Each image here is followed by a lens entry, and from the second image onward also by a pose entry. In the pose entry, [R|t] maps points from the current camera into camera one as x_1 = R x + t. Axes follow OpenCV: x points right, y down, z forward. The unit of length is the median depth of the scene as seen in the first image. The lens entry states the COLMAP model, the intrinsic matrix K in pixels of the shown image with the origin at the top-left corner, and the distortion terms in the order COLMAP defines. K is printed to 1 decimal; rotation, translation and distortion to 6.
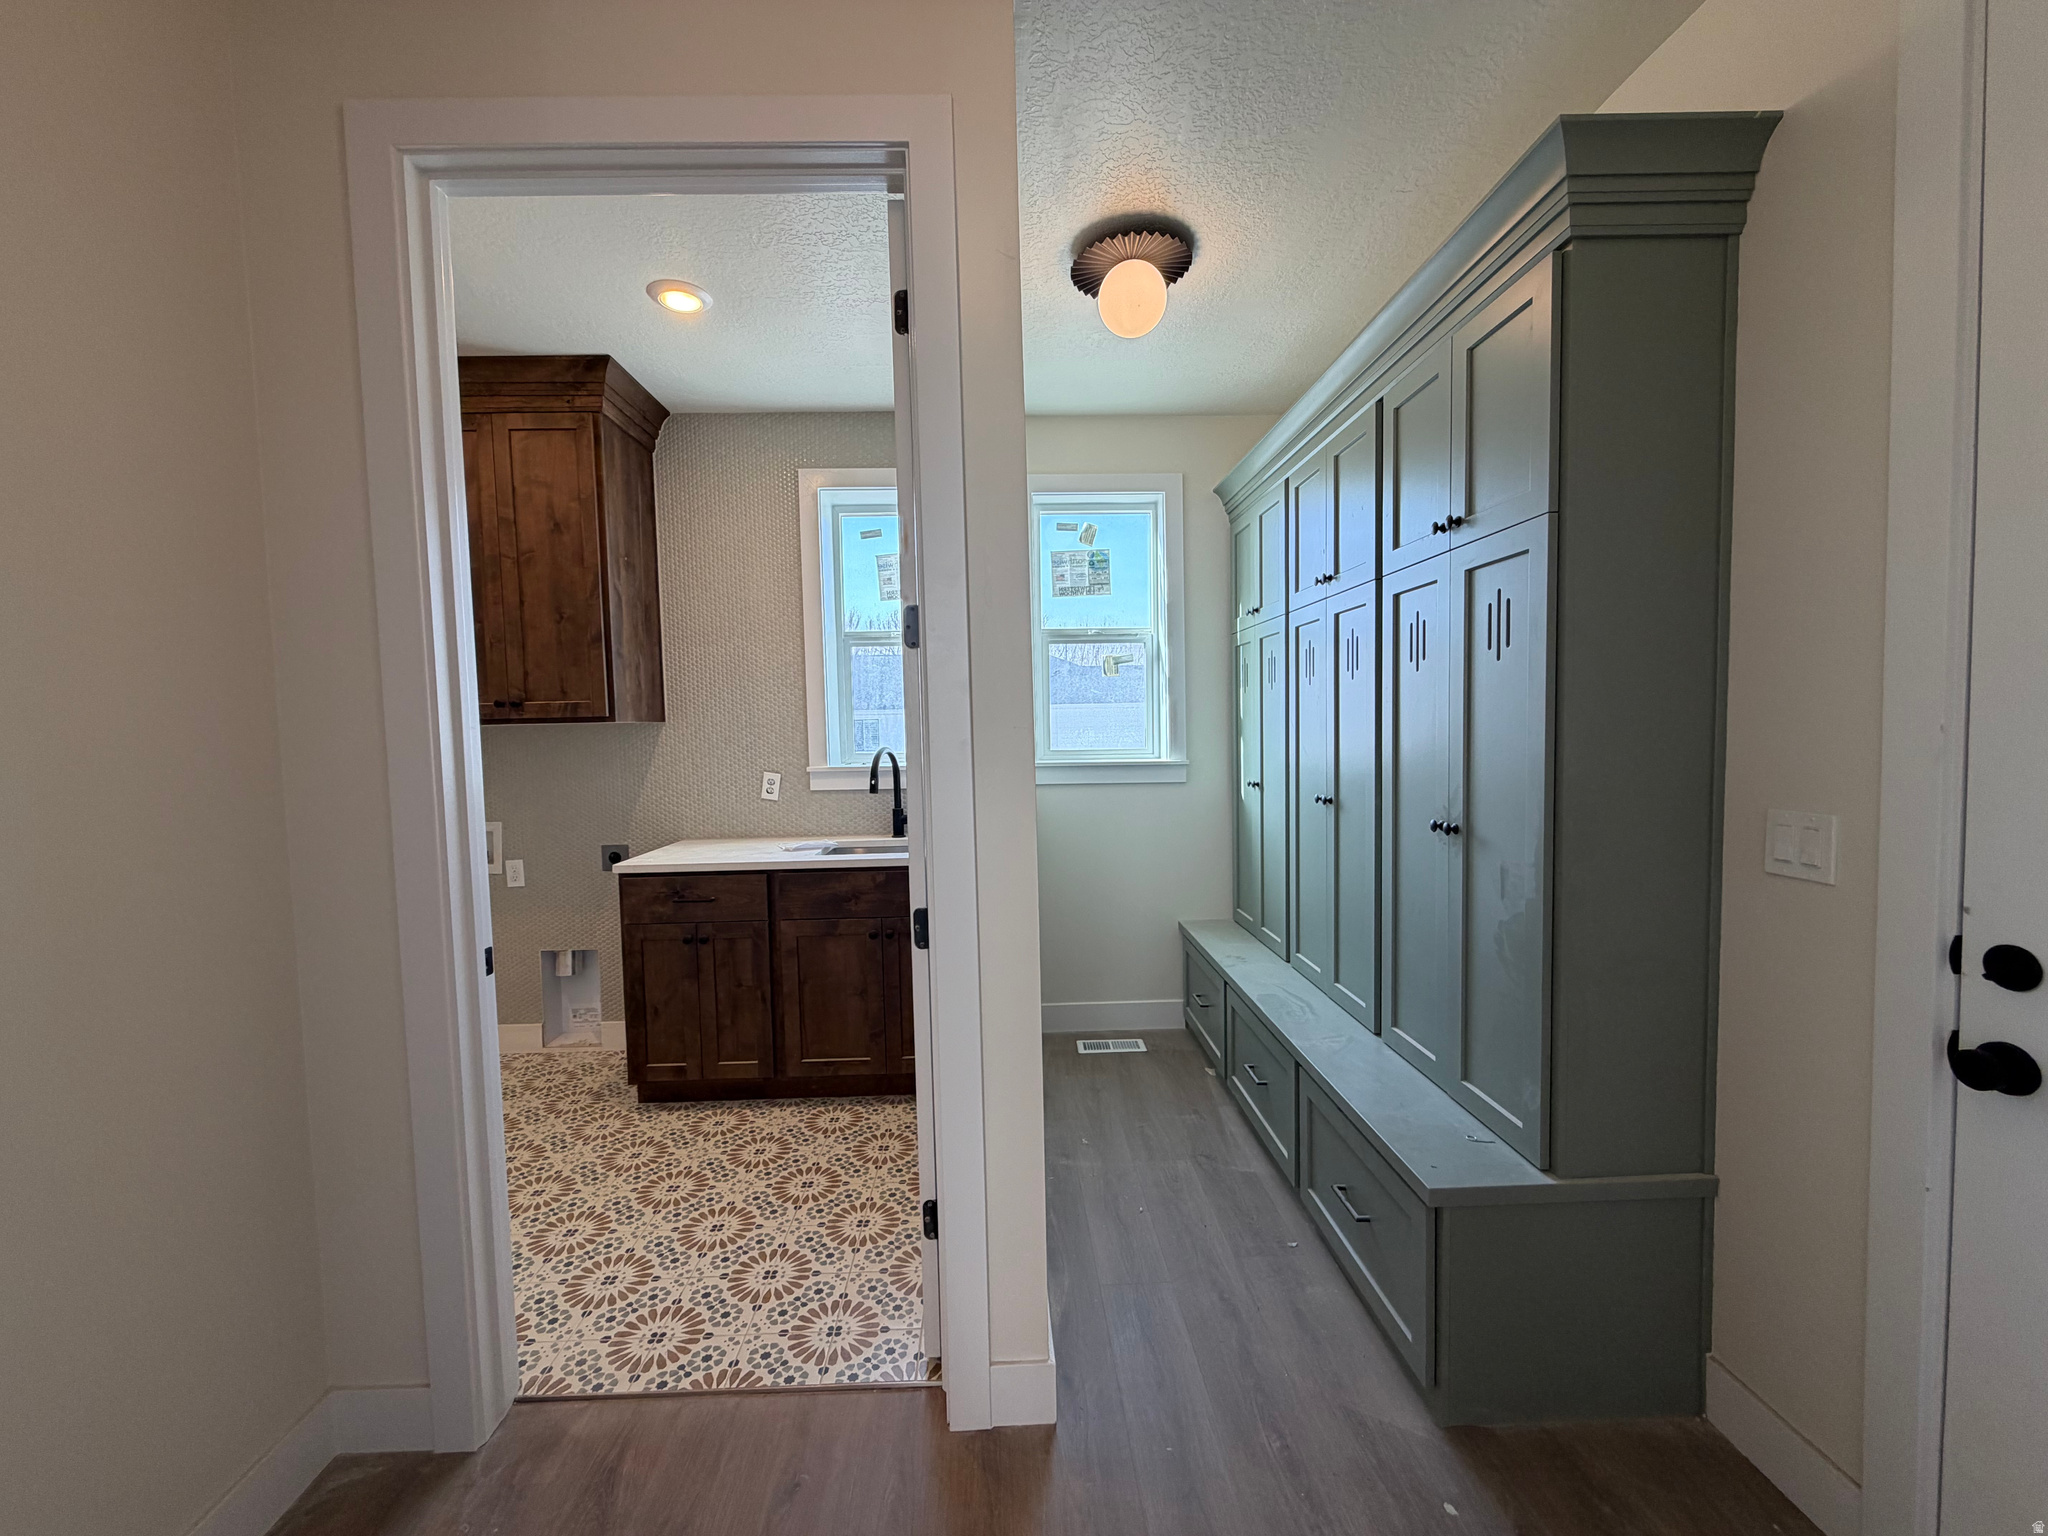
lens RADIAL K [[818.7, 0, 1017.3], [0, 818.7, 765.8], [0, 0, 1]] dist [-0.000613, 0.000637]
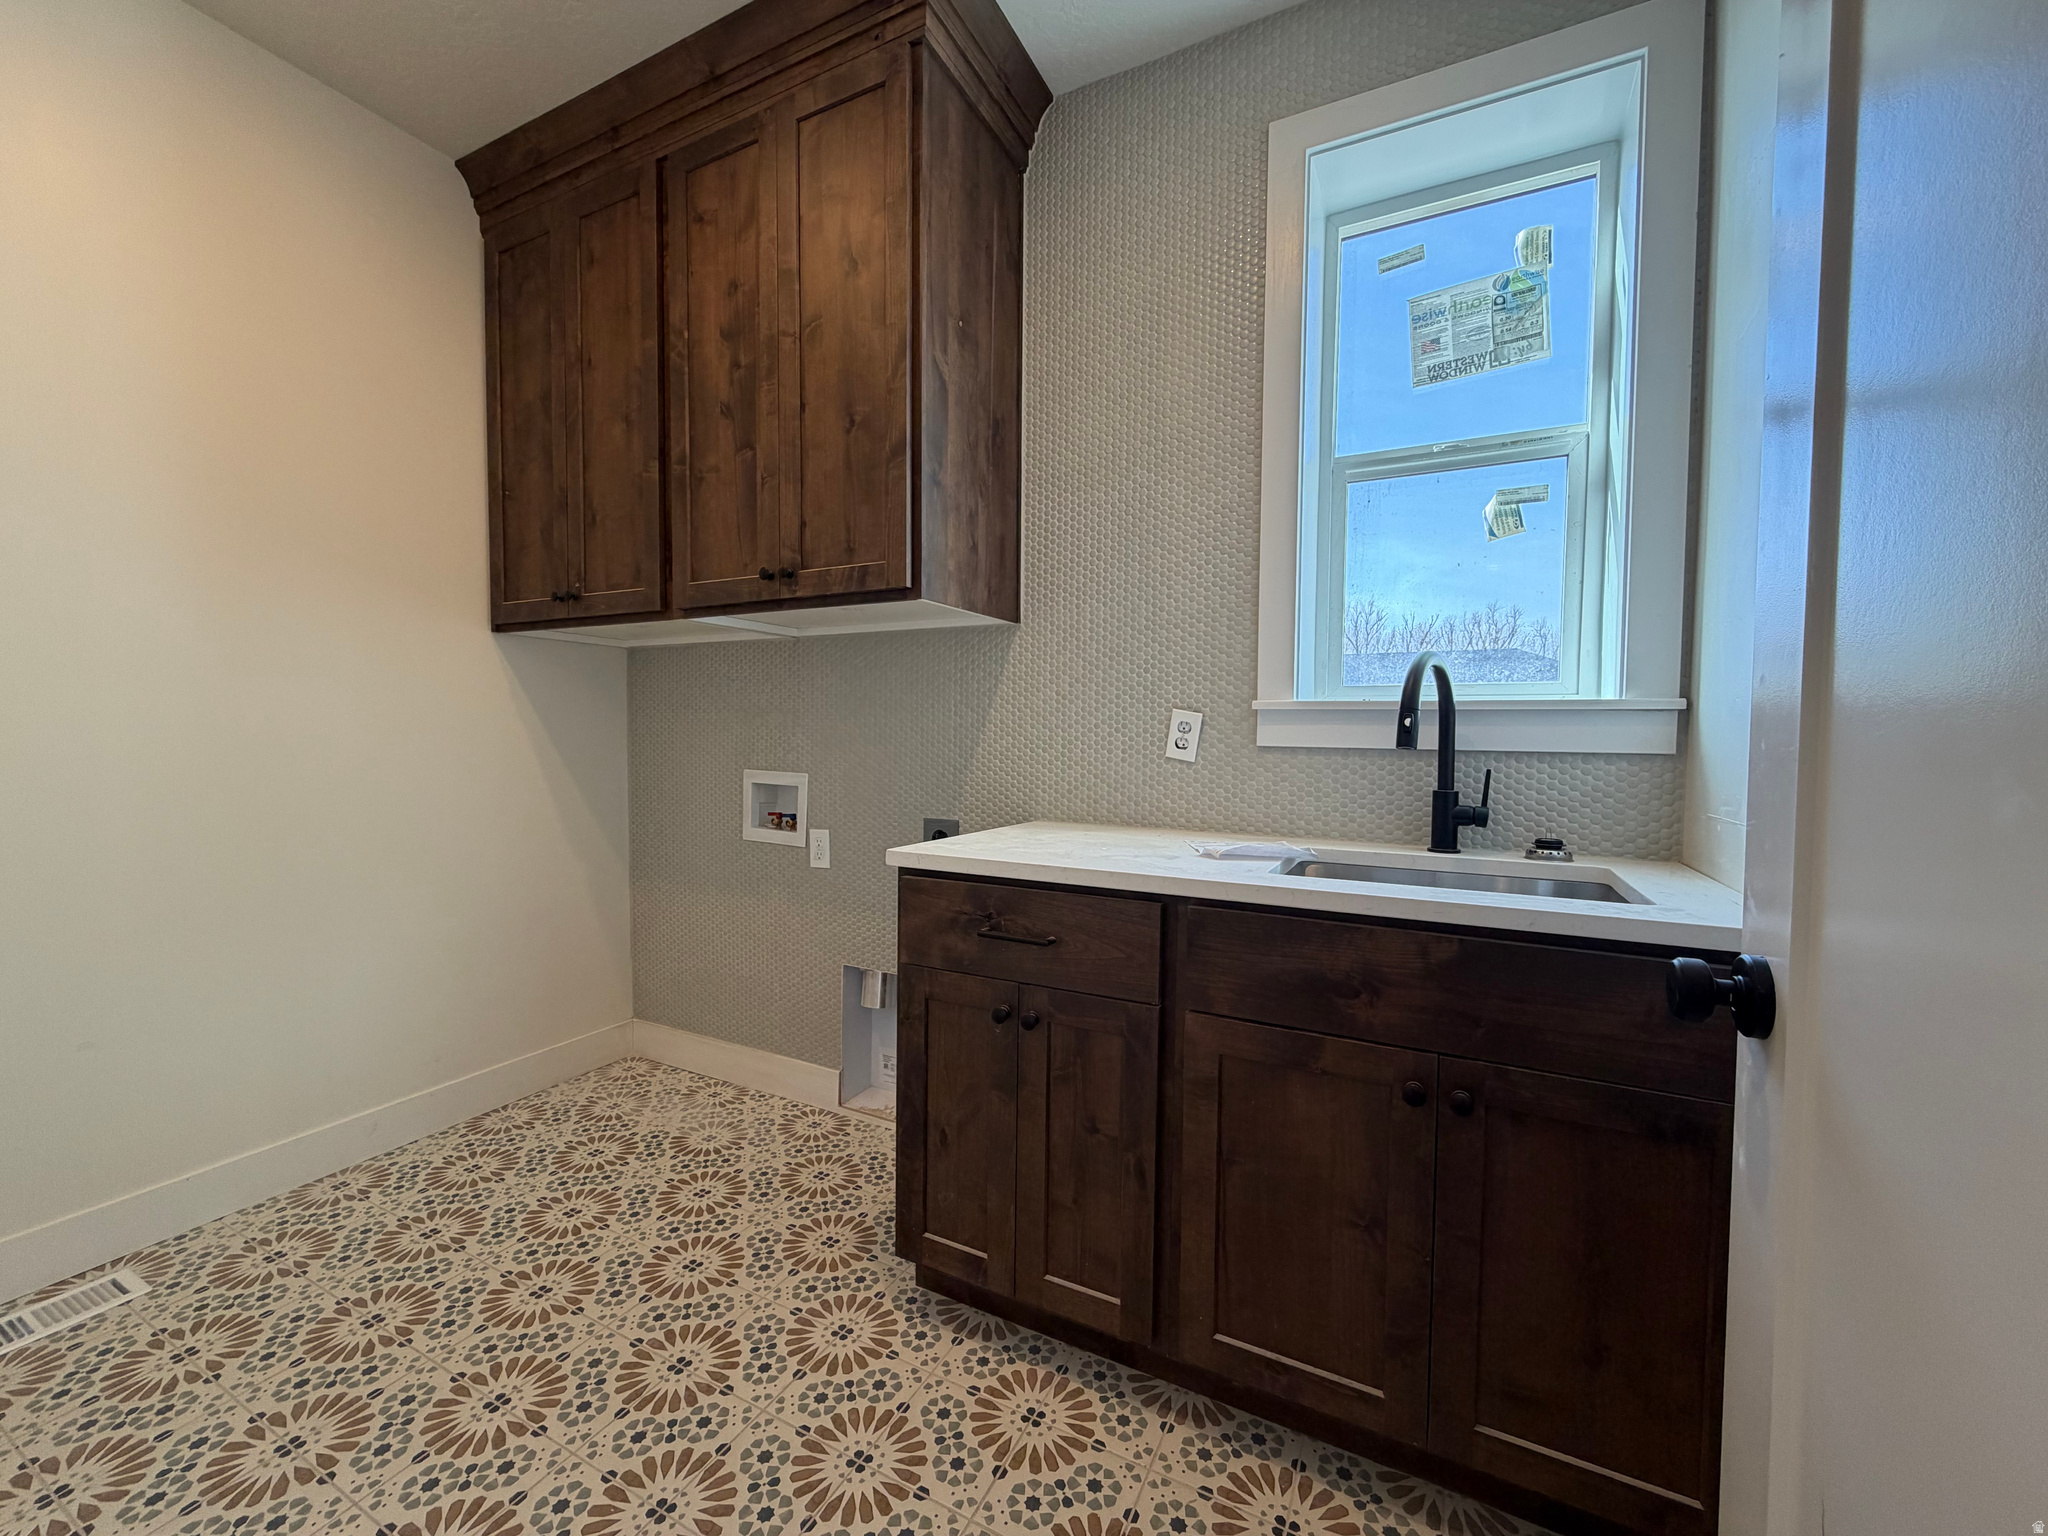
lens RADIAL K [[818.7, 0, 1016.0], [0, 818.7, 767.4], [0, 0, 1]] dist [-0.000613, 0.000637]
pose [[0.875381, 0.051451, -0.480687, -0.157946], [-0.055880, 0.998424, 0.005104, 0.057419], [0.480193, 0.022393, 0.876877, 0.545994]]
